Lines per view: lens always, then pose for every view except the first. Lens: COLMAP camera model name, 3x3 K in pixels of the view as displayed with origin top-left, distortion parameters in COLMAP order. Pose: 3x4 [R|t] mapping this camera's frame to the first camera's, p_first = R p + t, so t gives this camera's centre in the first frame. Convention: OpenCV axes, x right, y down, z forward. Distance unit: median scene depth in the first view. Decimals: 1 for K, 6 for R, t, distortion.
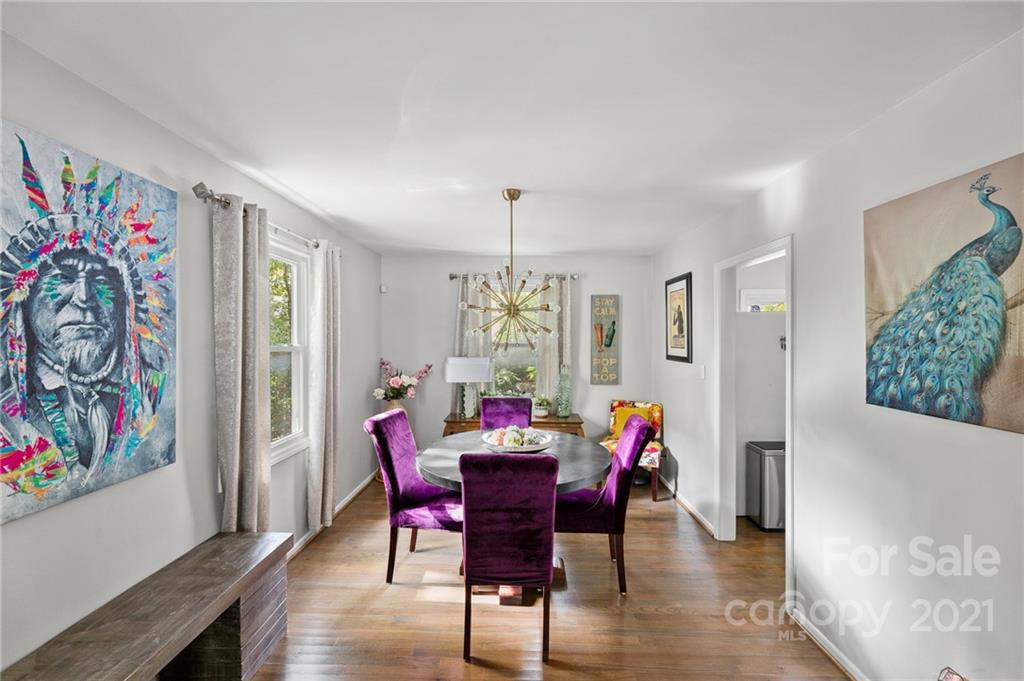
lens RADIAL K [[411.0, 0, 512.8], [0, 411.0, 338.3], [0, 0, 1]] dist [-0.002471, -0.000186]
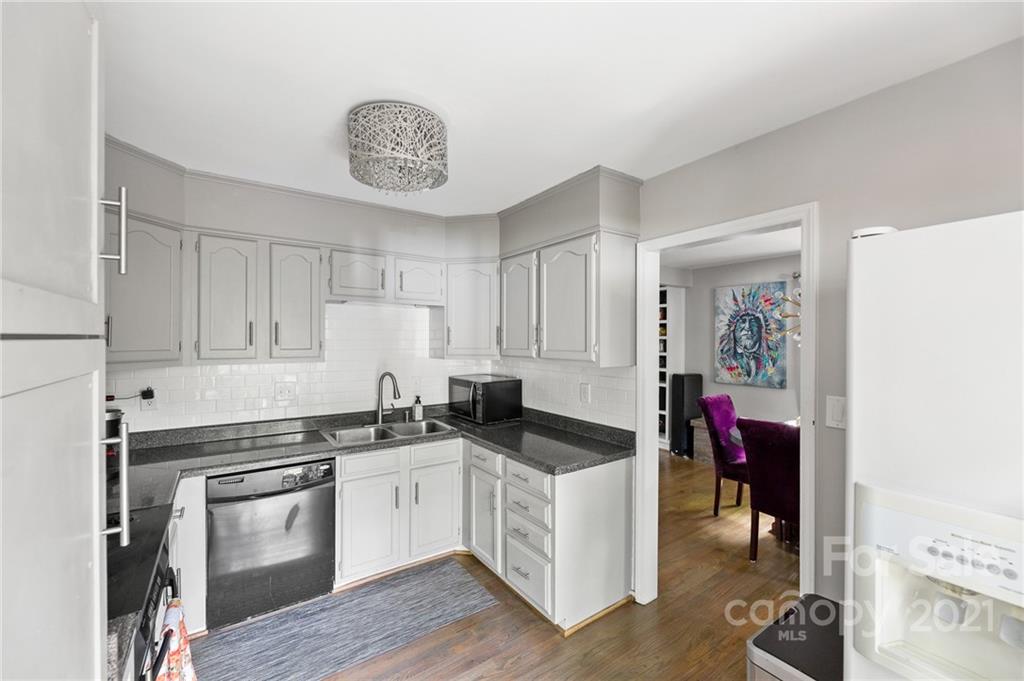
lens RADIAL K [[411.0, 0, 510.5], [0, 411.0, 340.0], [0, 0, 1]] dist [-0.002471, -0.000186]
pose [[-0.809447, -0.003743, -0.587180, 2.381324], [-0.007279, 0.999967, 0.003660, 0.008027], [0.587147, 0.007237, -0.809448, 2.425216]]
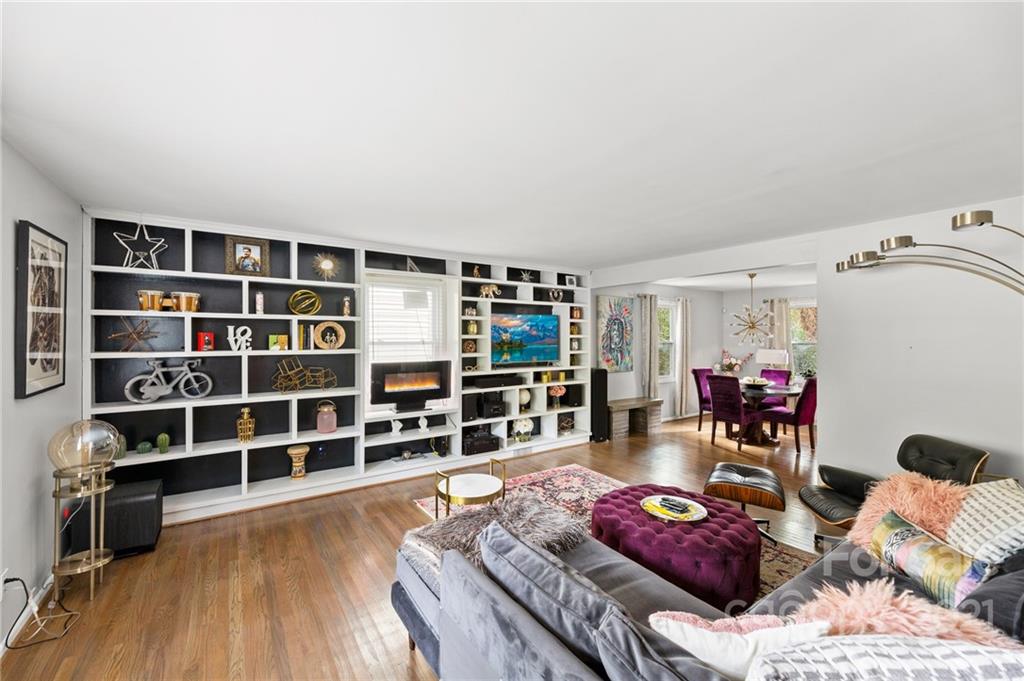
lens RADIAL K [[411.0, 0, 514.2], [0, 411.0, 335.1], [0, 0, 1]] dist [-0.002471, -0.000186]
pose [[0.582206, -0.003529, -0.813033, 1.864833], [-0.003064, 0.999974, -0.006535, 0.006351], [0.813035, 0.006296, 0.582180, -2.413439]]
